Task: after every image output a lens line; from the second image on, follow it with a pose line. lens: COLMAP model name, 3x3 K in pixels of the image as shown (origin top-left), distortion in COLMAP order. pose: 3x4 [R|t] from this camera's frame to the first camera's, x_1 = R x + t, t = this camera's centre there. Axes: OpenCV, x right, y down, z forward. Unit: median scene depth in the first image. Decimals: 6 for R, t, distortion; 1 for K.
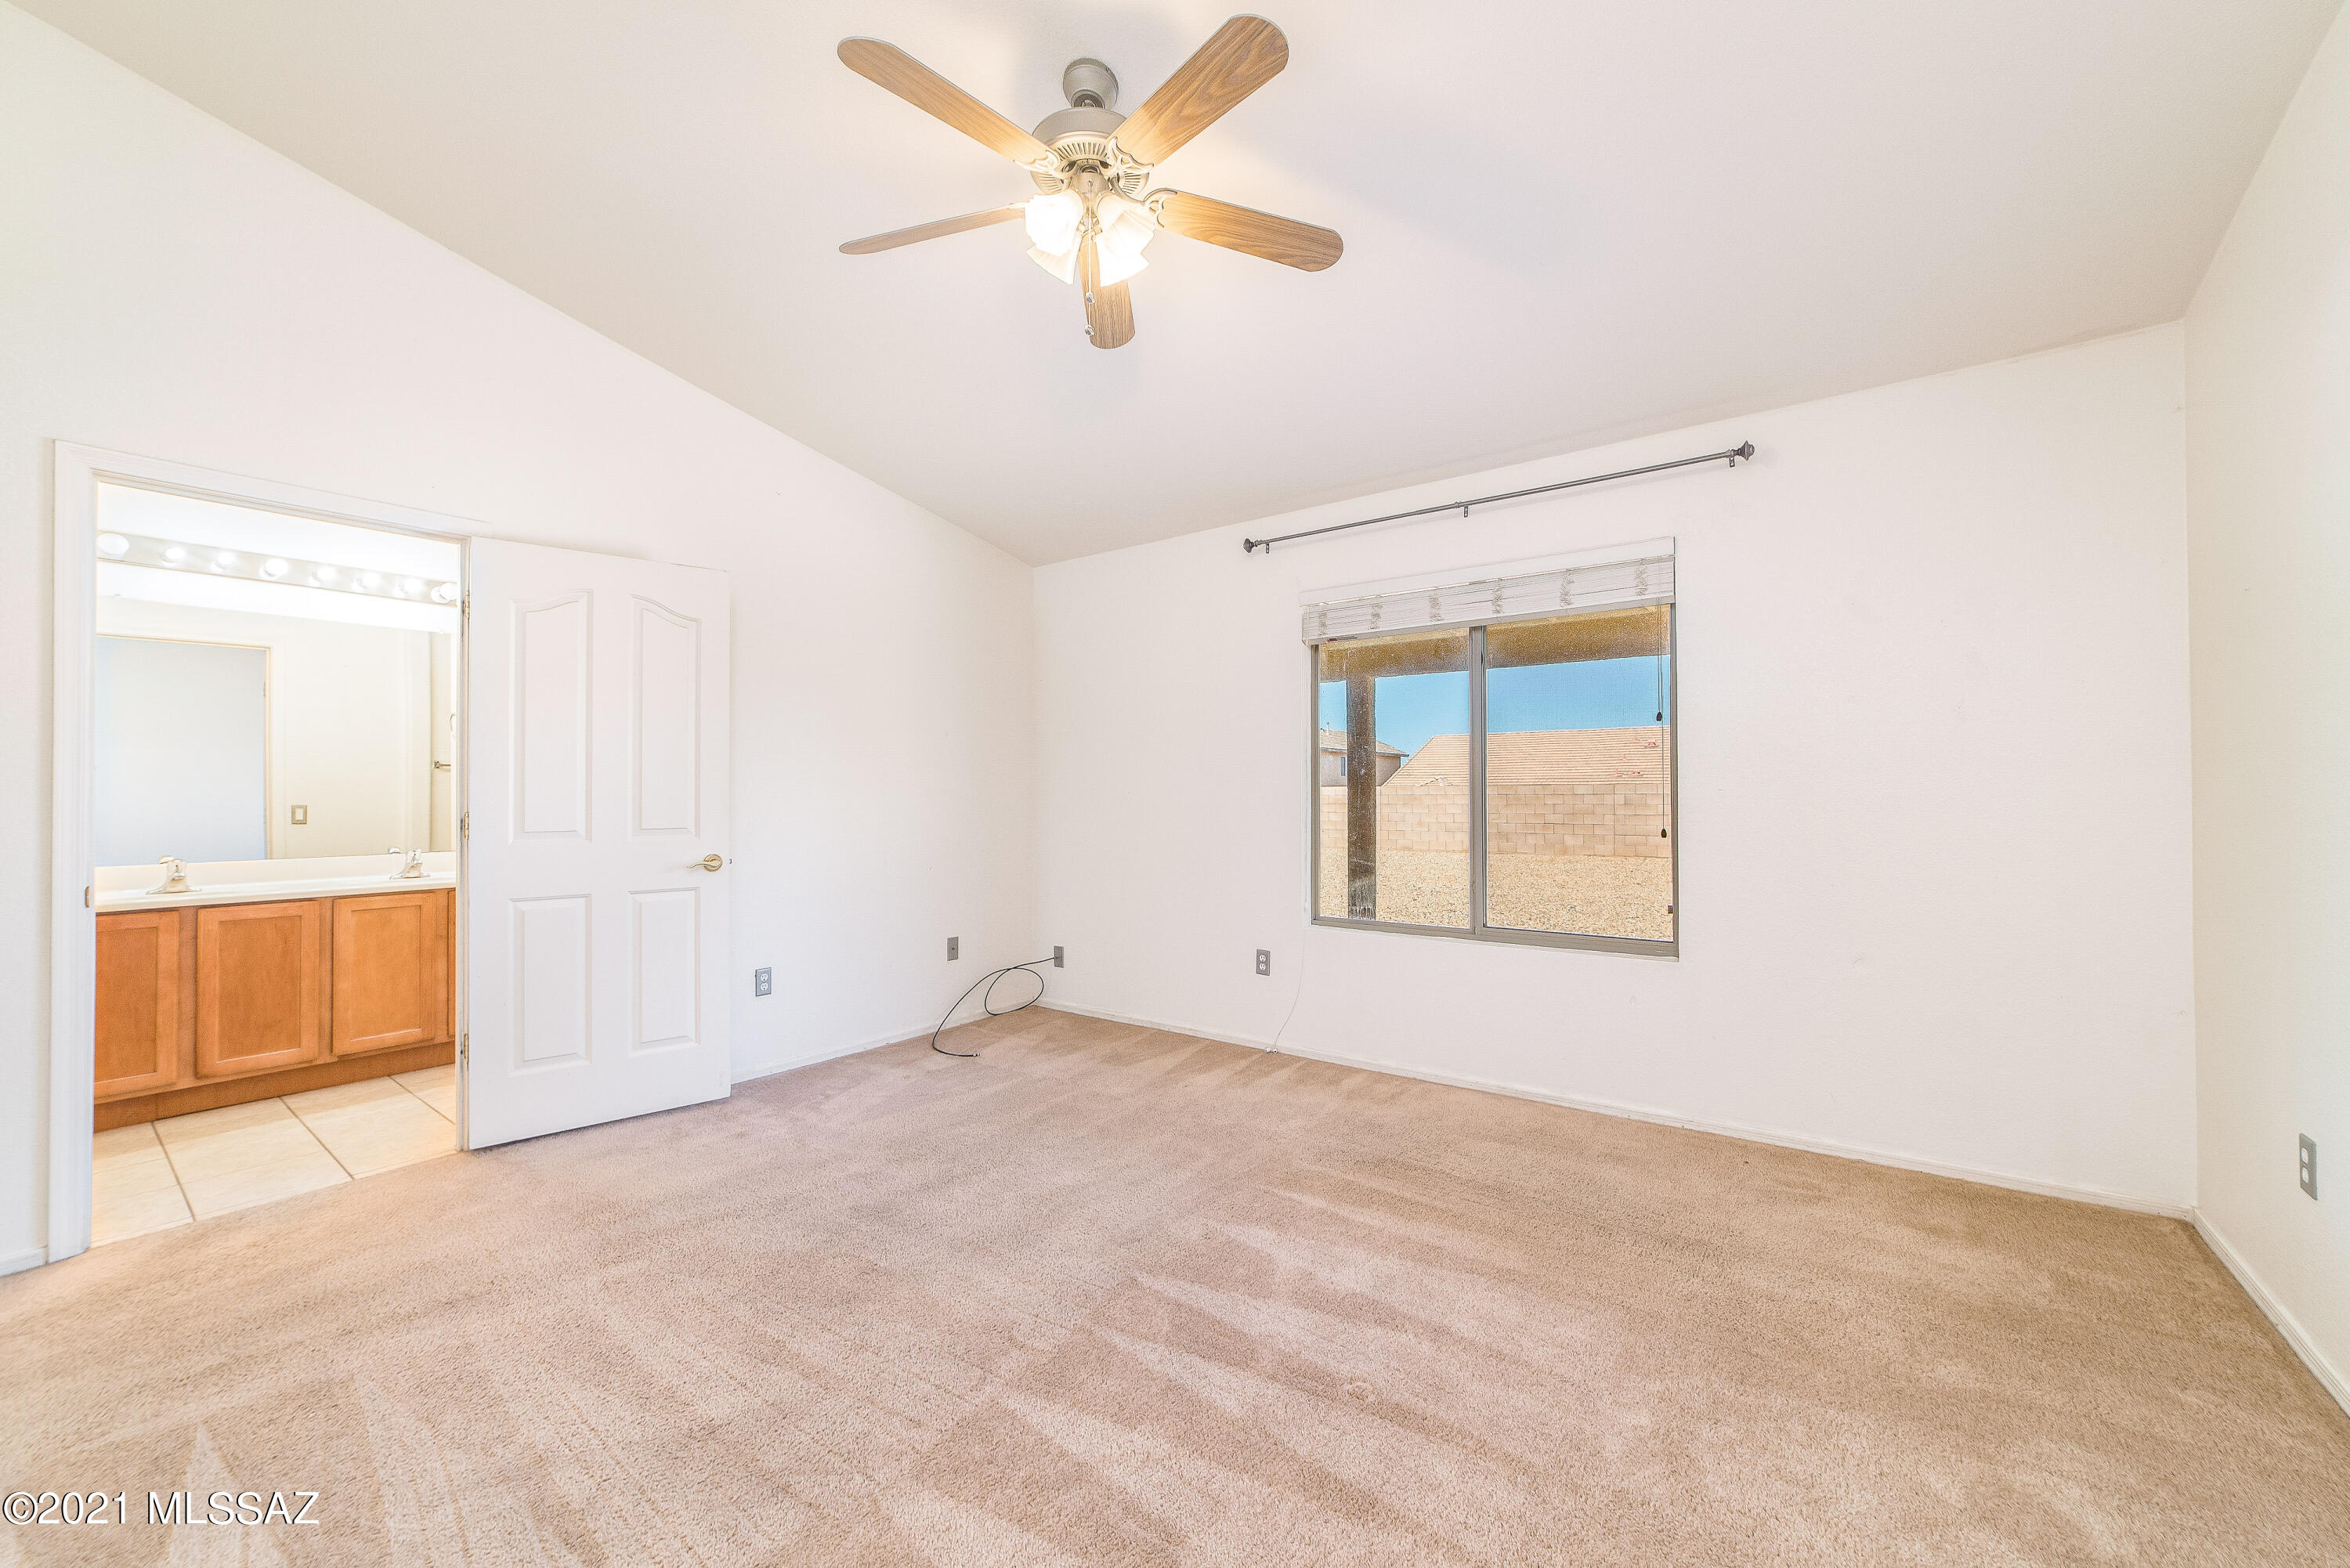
lens RADIAL K [[919.7, 0, 1169.6], [0, 919.7, 783.6], [0, 0, 1]] dist [-0.021718, 0.009509]
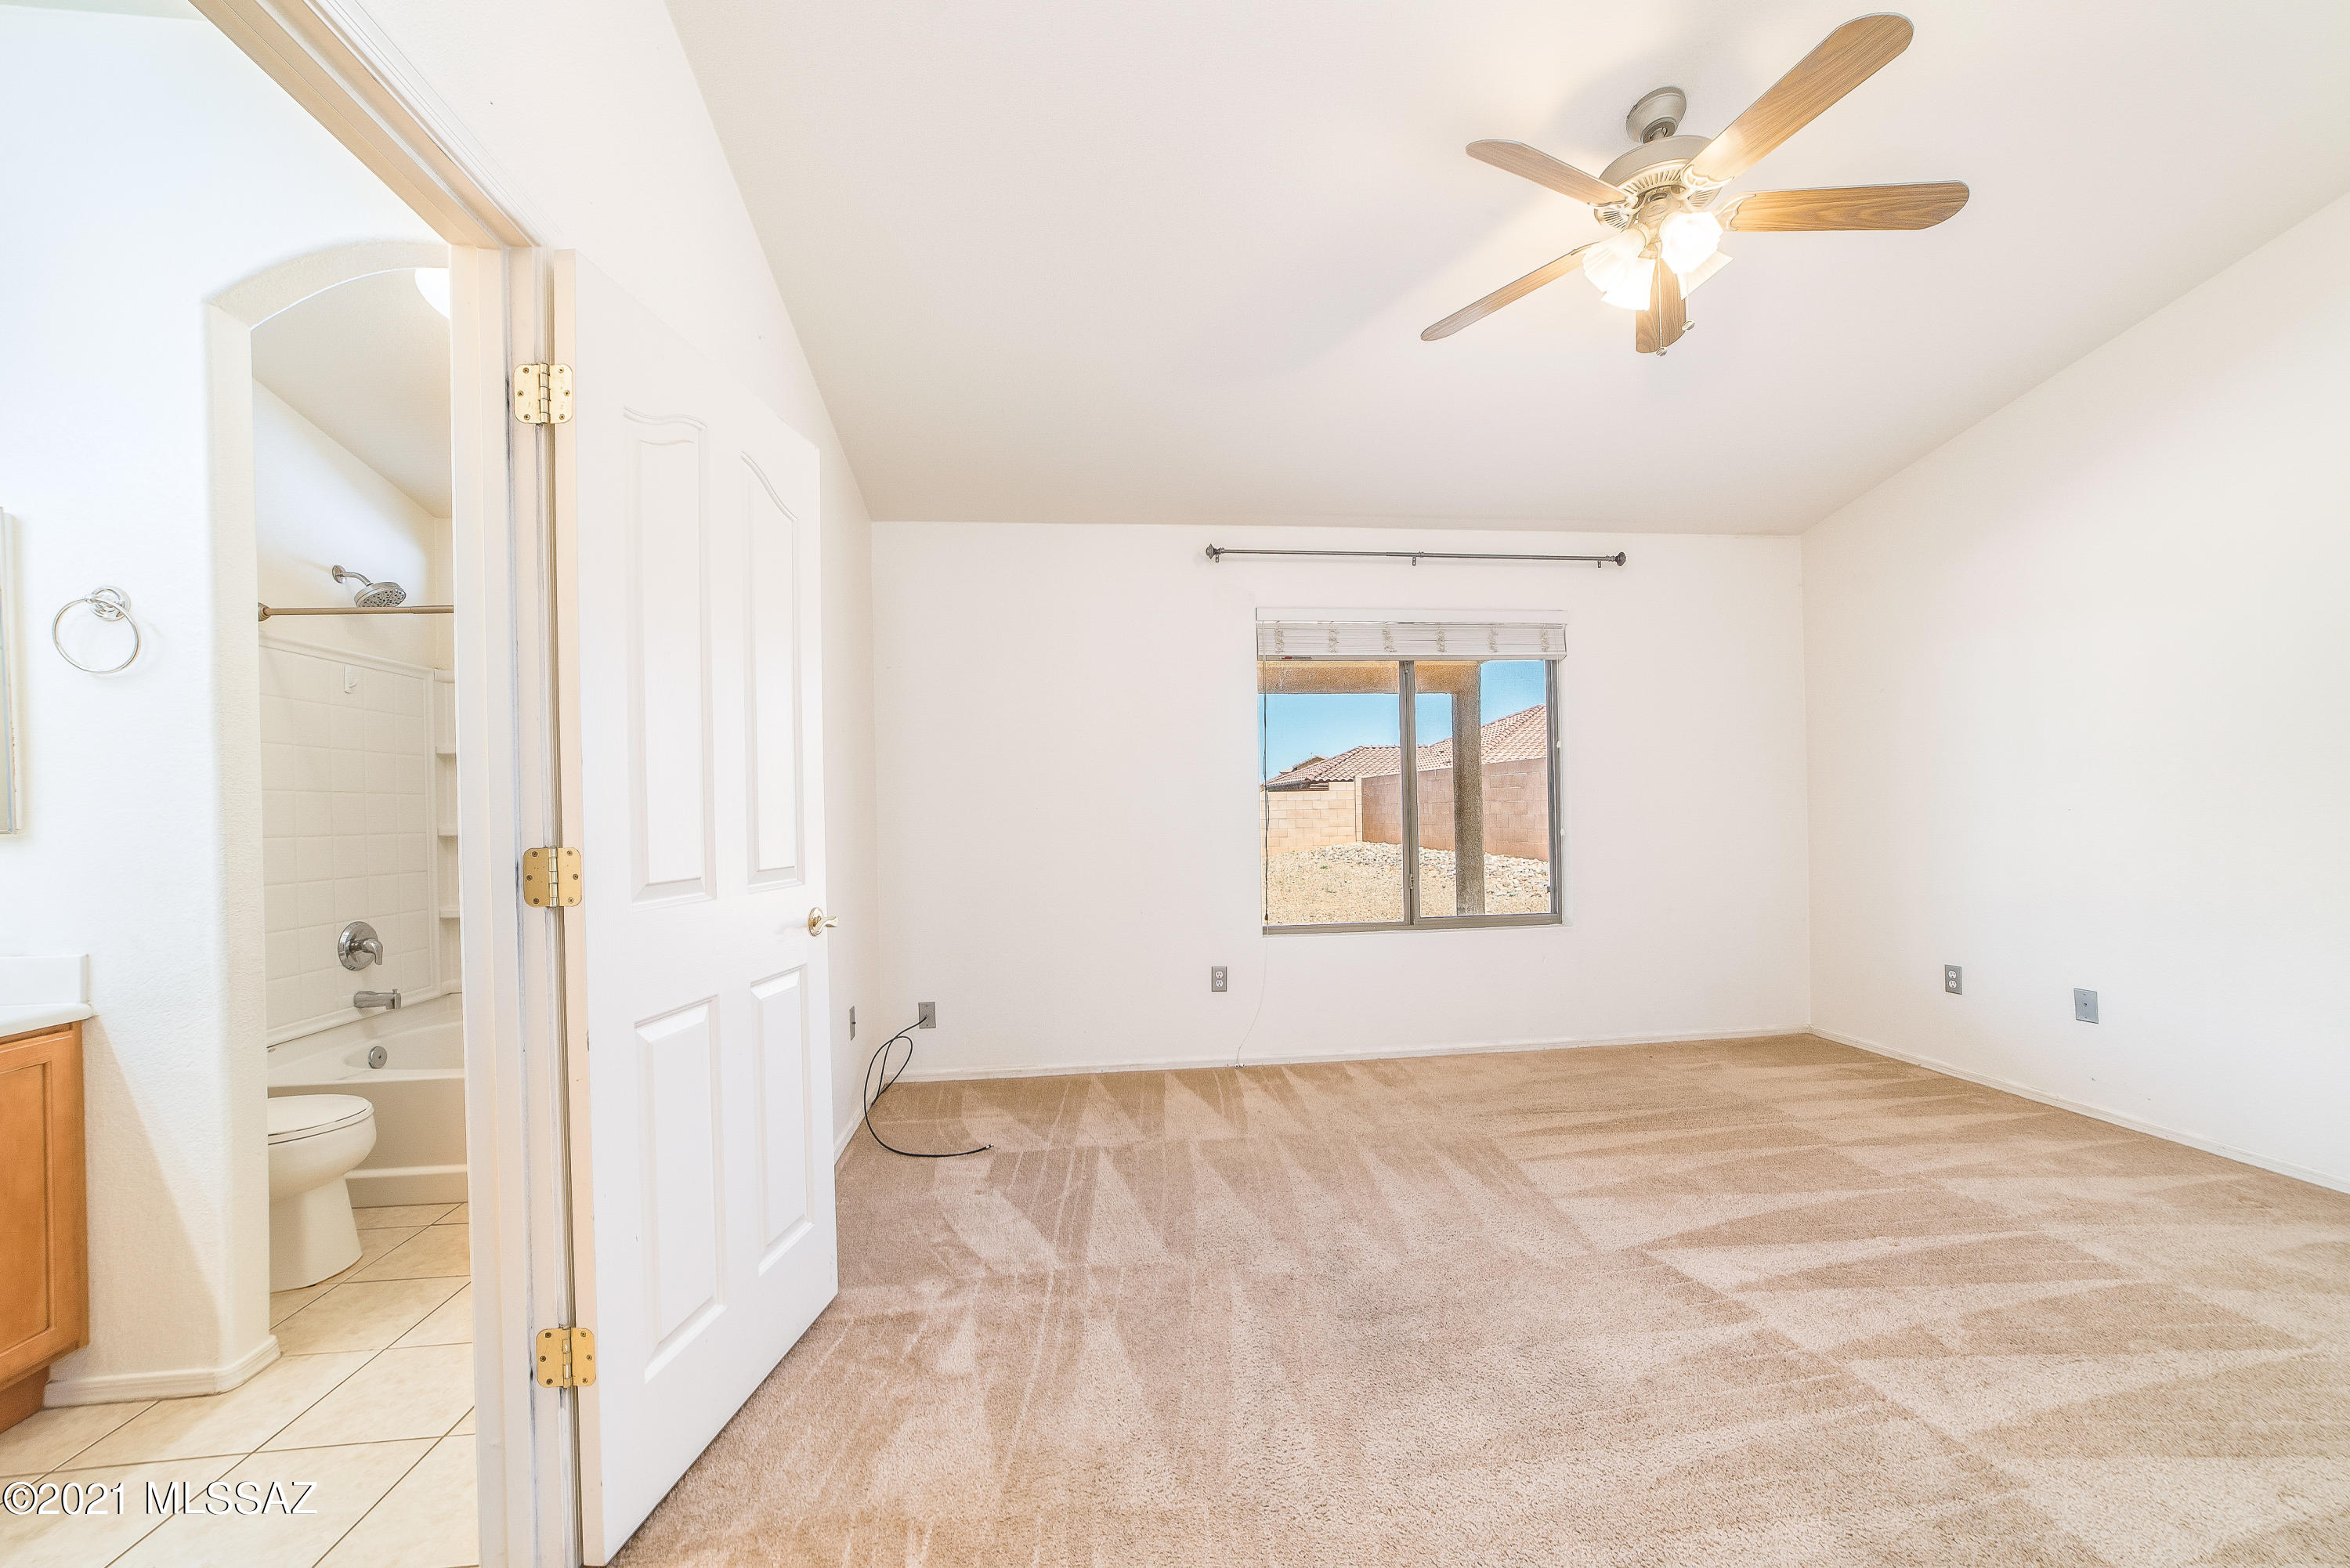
lens RADIAL K [[932.8, 0, 1159.1], [0, 932.8, 809.7], [0, 0, 1]] dist [-0.027185, 0.010334]
pose [[0.722607, -0.007383, 0.691219, -0.766688], [0.008570, 0.999962, 0.001722, 0.014081], [-0.691206, 0.004680, 0.722643, 0.396103]]
